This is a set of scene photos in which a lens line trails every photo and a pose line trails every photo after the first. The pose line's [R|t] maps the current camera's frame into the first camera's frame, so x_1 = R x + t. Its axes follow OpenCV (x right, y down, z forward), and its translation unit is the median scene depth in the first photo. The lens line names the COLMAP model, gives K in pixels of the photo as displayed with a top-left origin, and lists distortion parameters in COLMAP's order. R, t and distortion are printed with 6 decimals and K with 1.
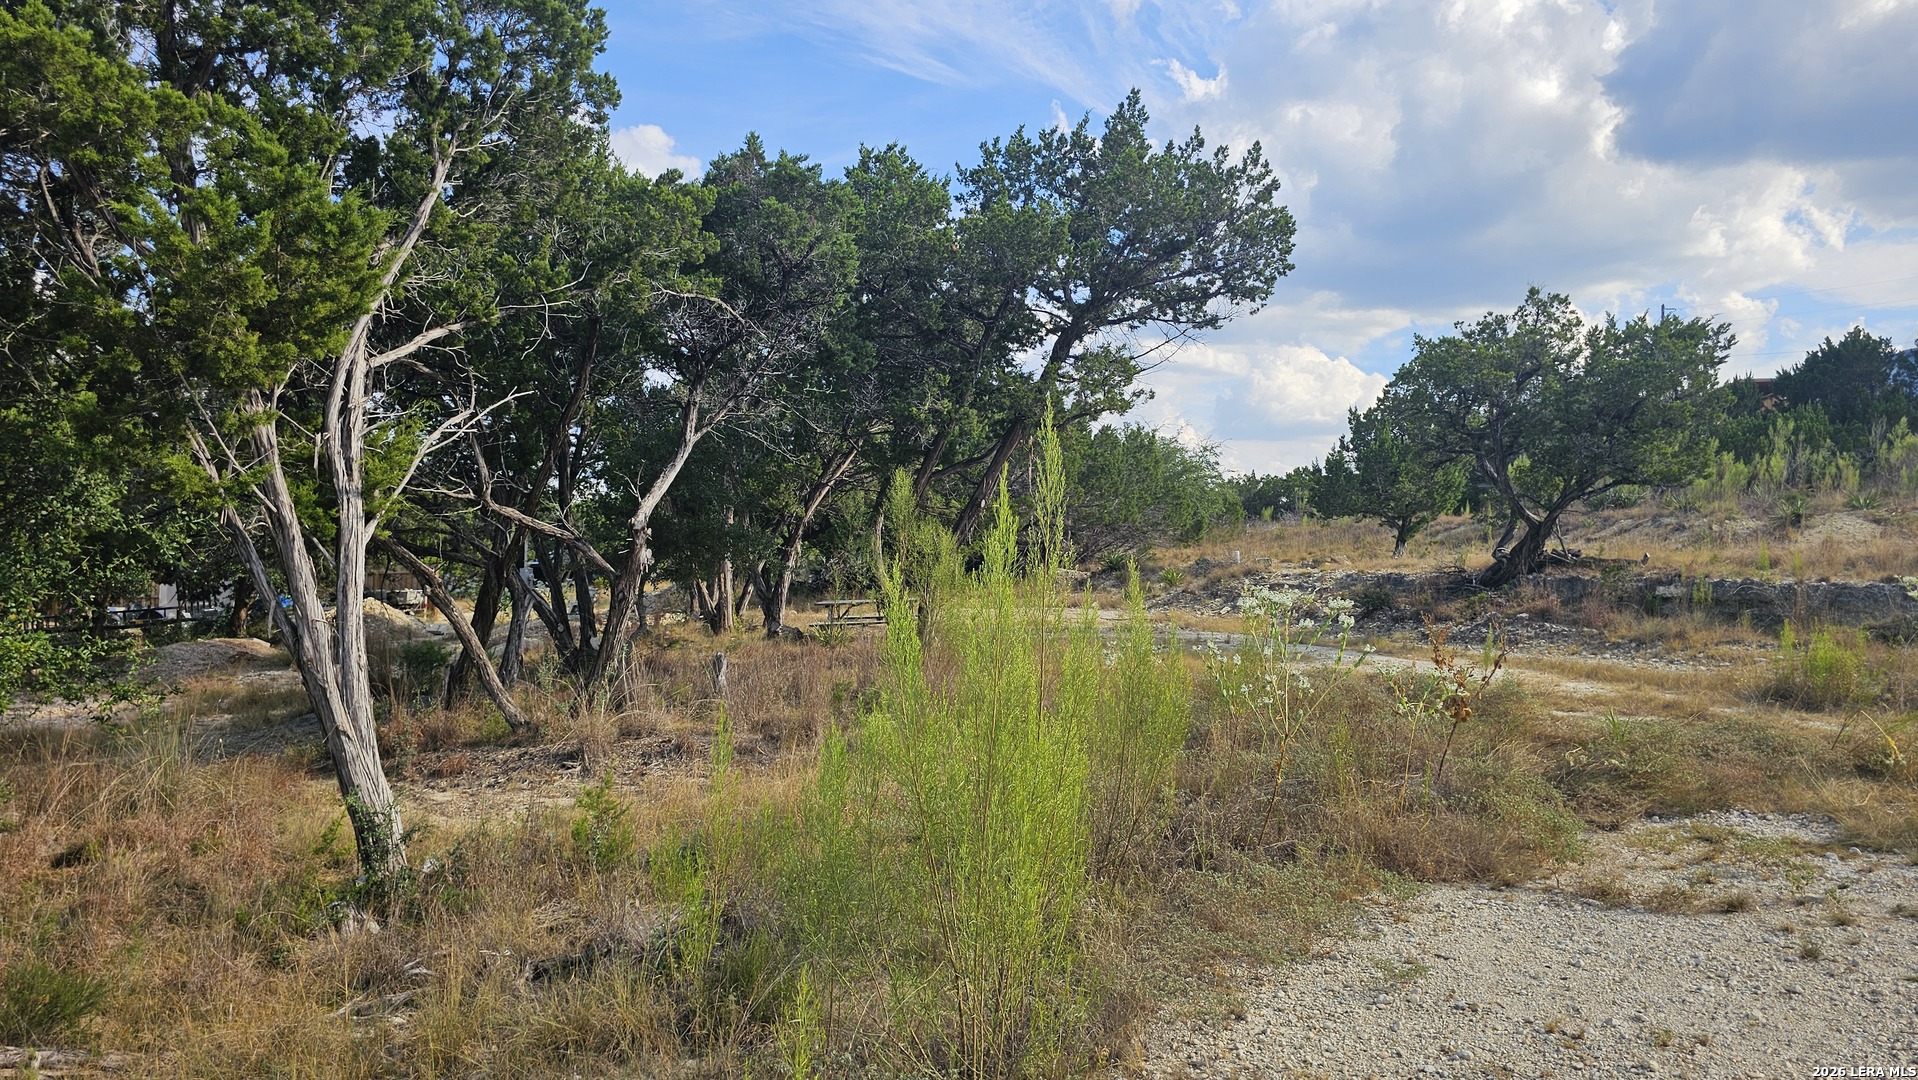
lens RADIAL K [[1323.0, 0, 968.3], [0, 1323.0, 533.0], [0, 0, 1]] dist [0.066280, -0.069111]
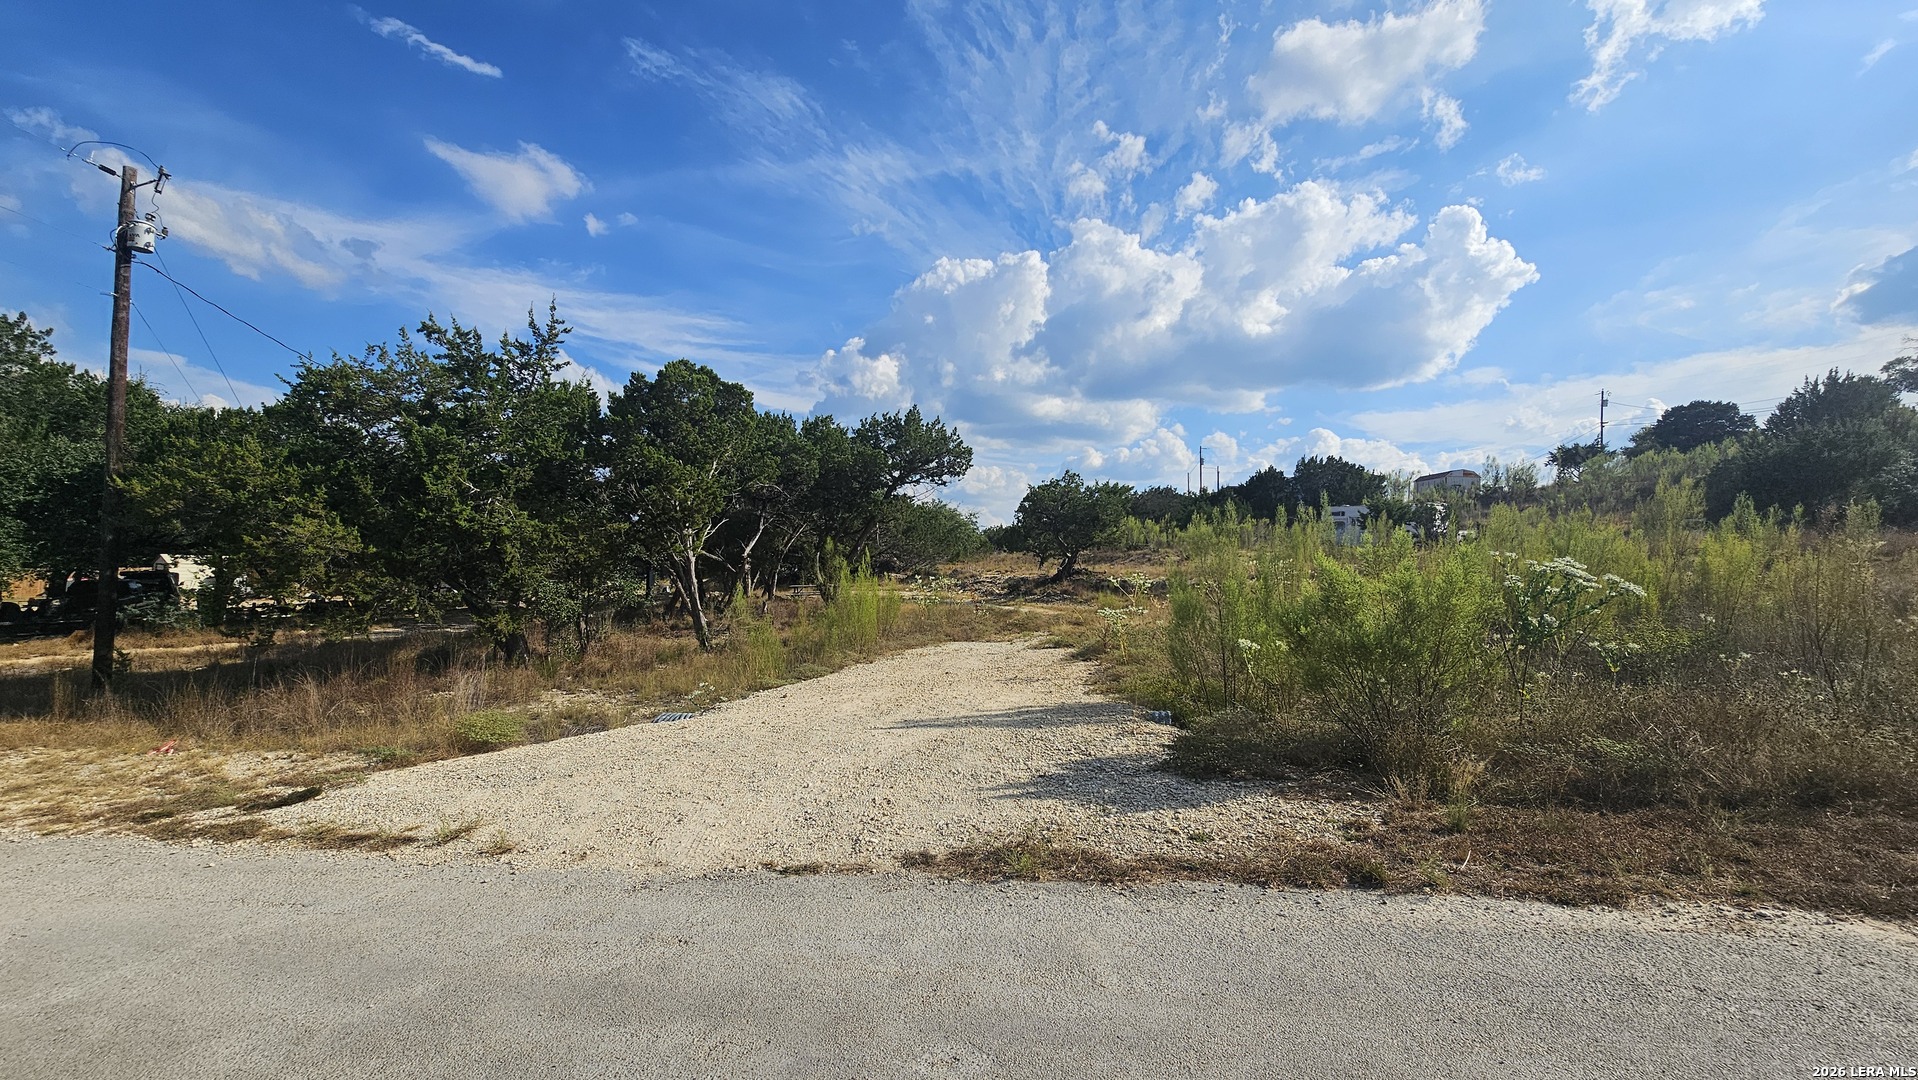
lens RADIAL K [[777.7, 0, 960.5], [0, 777.7, 529.6], [0, 0, 1]] dist [0.003381, -0.000183]
pose [[0.989347, 0.018772, 0.144358, -0.018626], [-0.014041, 0.999333, -0.033717, -0.014906], [-0.144895, 0.031331, 0.988951, -0.822308]]
